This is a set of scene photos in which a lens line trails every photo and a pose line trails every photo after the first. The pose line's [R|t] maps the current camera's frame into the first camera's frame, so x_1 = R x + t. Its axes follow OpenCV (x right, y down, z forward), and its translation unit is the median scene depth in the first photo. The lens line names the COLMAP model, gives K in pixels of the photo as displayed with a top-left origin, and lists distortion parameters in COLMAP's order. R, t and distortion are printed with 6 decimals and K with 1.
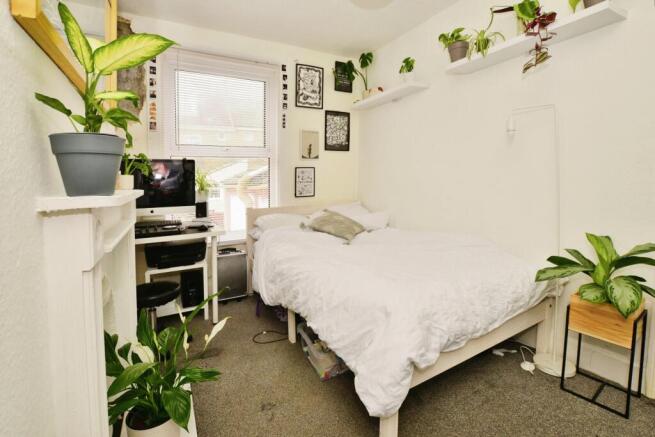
lens RADIAL K [[300.3, 0, 333.8], [0, 300.3, 197.8], [0, 0, 1]] dist [-0.033365, 0.001077]
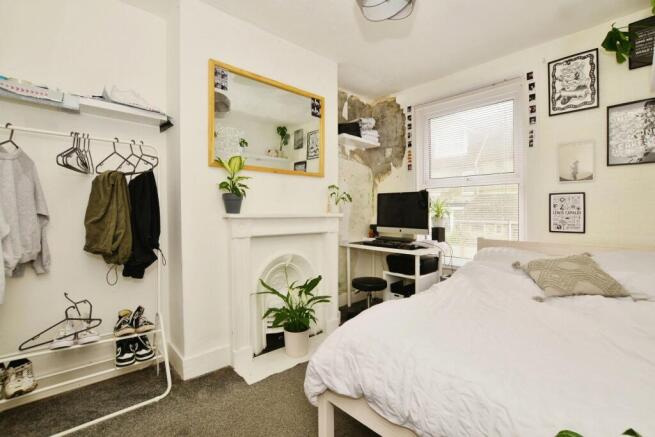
lens RADIAL K [[300.3, 0, 326.9], [0, 300.3, 216.4], [0, 0, 1]] dist [-0.033365, 0.001077]
pose [[0.215899, 0.036361, -0.975738, 0.508182], [-0.068730, 0.997394, 0.021960, -0.019622], [0.973994, 0.062321, 0.217836, 0.278211]]
